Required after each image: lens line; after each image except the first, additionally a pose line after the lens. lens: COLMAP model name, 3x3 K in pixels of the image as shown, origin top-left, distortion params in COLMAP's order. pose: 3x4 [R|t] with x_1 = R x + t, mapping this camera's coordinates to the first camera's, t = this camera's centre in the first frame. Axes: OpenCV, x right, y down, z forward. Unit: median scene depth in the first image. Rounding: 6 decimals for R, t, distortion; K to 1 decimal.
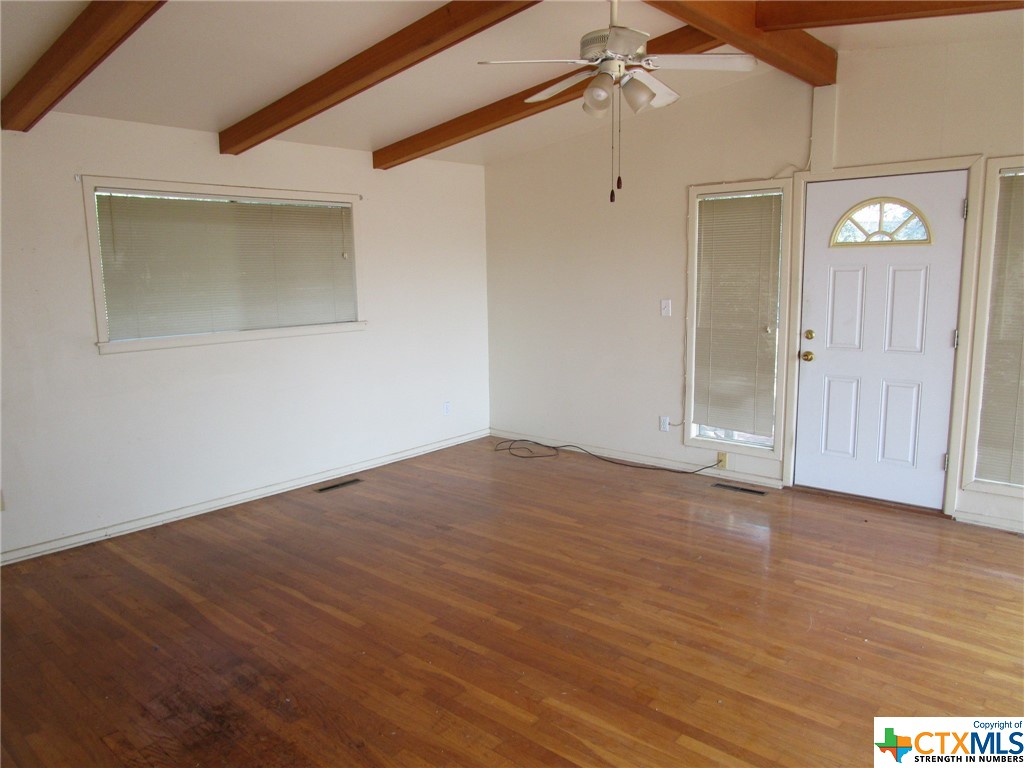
lens RADIAL K [[724.7, 0, 512.0], [0, 724.7, 384.0], [0, 0, 1]] dist [-0.028954, -0.001207]
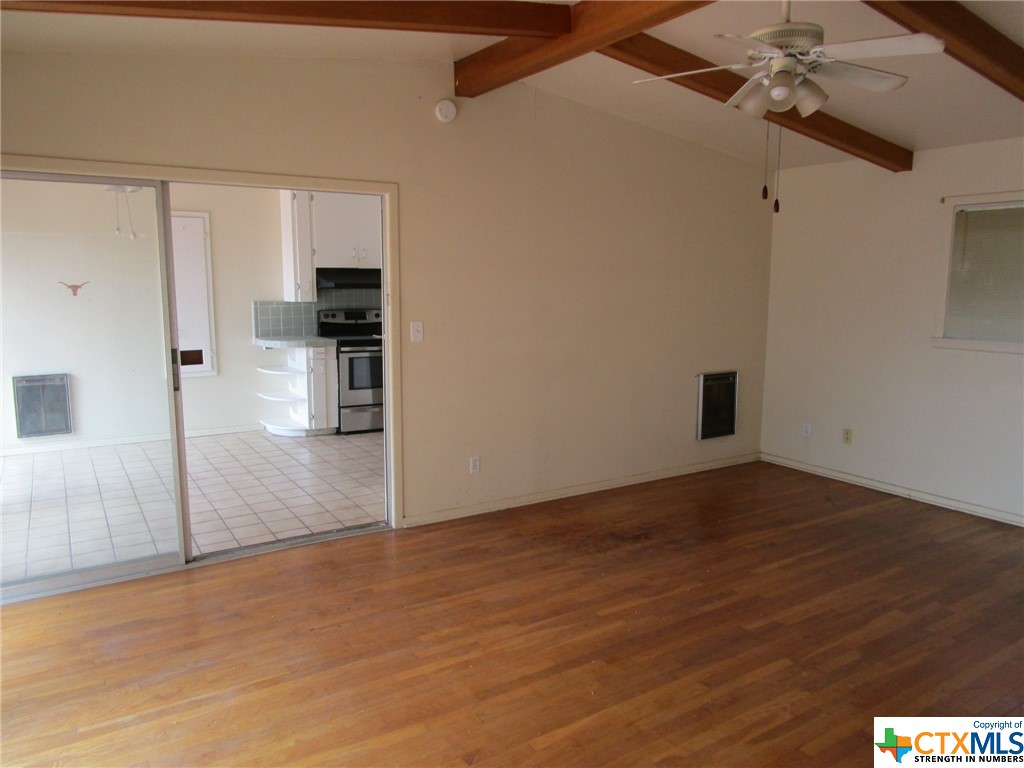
lens RADIAL K [[724.7, 0, 512.0], [0, 724.7, 384.0], [0, 0, 1]] dist [-0.028954, -0.001207]
pose [[-0.276338, 0.153404, -0.948738, 1.002768], [-0.145721, 0.969077, 0.199137, -0.155001], [0.949949, 0.193280, -0.245439, 0.842783]]
